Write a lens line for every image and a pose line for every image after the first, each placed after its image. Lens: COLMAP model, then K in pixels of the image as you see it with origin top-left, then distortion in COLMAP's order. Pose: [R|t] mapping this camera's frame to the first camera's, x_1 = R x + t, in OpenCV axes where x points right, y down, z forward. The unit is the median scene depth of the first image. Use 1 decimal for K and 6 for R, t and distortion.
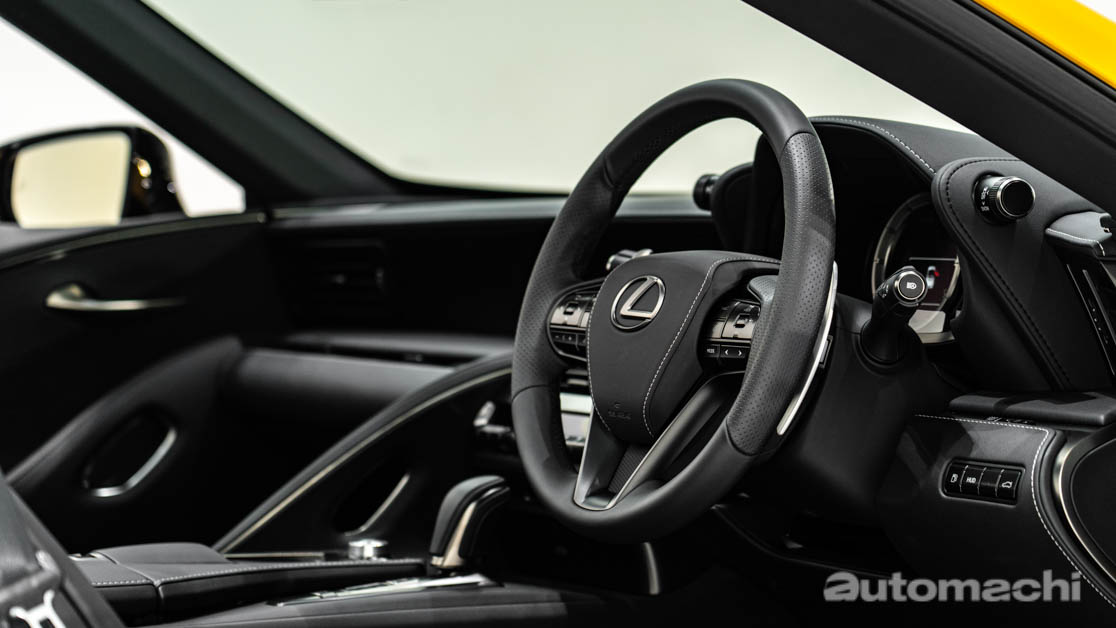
lens RADIAL K [[3327.6, 0, 558.0], [0, 3327.6, 314.0], [0, 0, 1]] dist [0.061253, 1.608289]
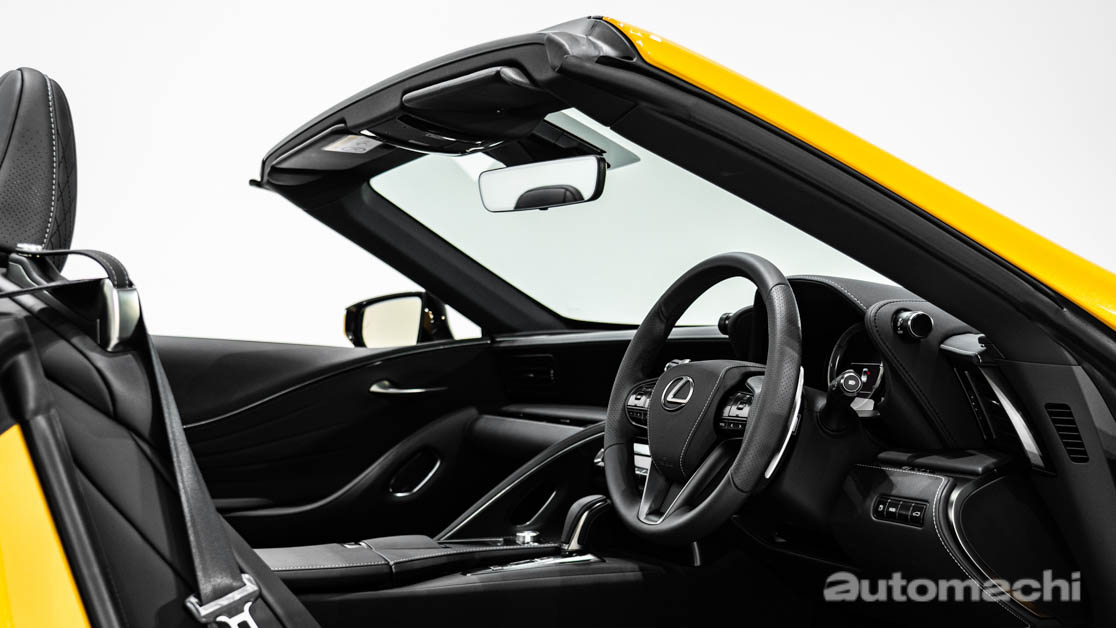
lens RADIAL K [[1483.8, 0, 564.1], [0, 1483.8, 384.1], [0, 0, 1]] dist [0.095242, -0.027945]
pose [[0.996002, -0.006140, -0.089120, 0.033136], [0.006233, 0.999980, 0.000766, -0.008642], [0.089114, -0.001319, 0.996021, 0.286280]]
